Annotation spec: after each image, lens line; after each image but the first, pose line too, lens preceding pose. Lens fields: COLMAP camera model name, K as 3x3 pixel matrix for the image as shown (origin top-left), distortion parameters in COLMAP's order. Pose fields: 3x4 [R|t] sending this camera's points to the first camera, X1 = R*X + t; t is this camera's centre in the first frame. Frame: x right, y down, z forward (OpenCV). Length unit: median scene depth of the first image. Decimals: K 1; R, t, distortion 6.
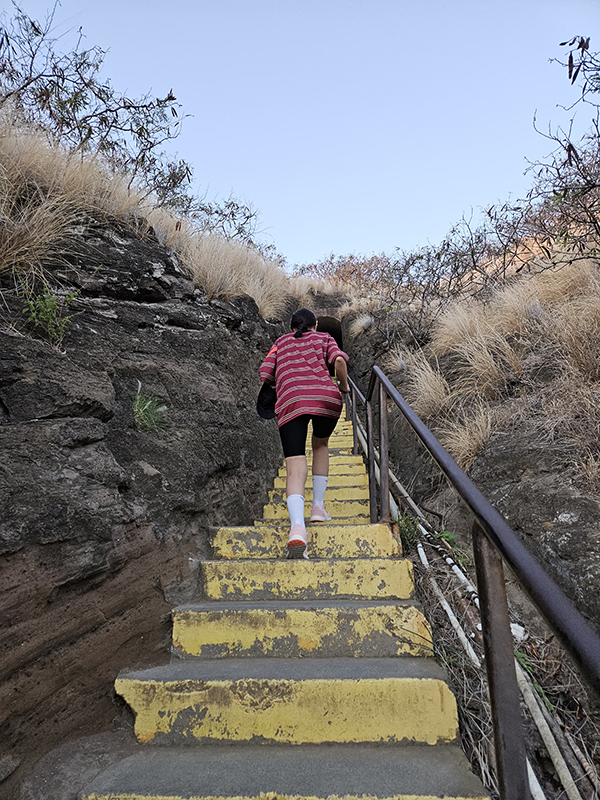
lens RADIAL K [[536.6, 0, 293.0], [0, 536.6, 402.5], [0, 0, 1]] dist [0.038295, -0.025921]
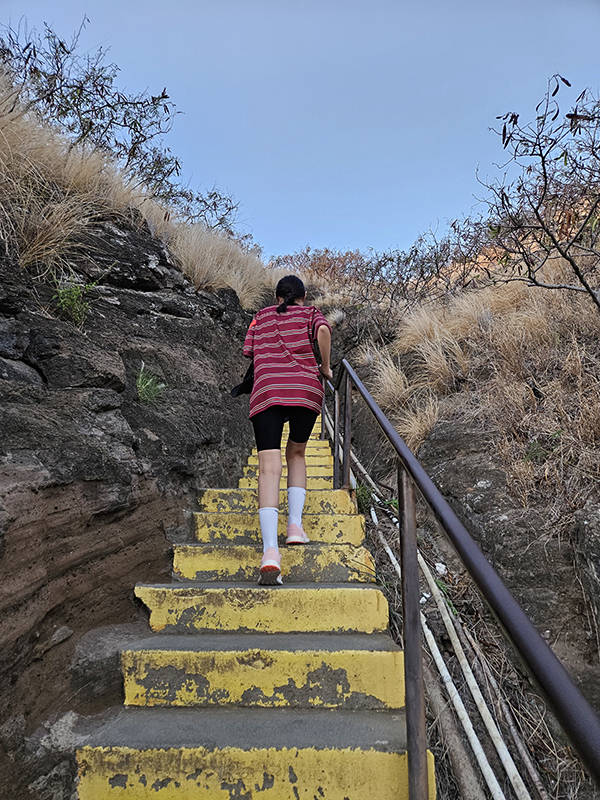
lens RADIAL K [[536.6, 0, 304.9], [0, 536.6, 400.2], [0, 0, 1]] dist [0.038295, -0.025921]
pose [[0.995615, 0.047120, 0.080815, -0.028012], [-0.048218, 0.998768, 0.011685, 0.015008], [-0.080164, -0.015530, 0.996661, -0.207634]]
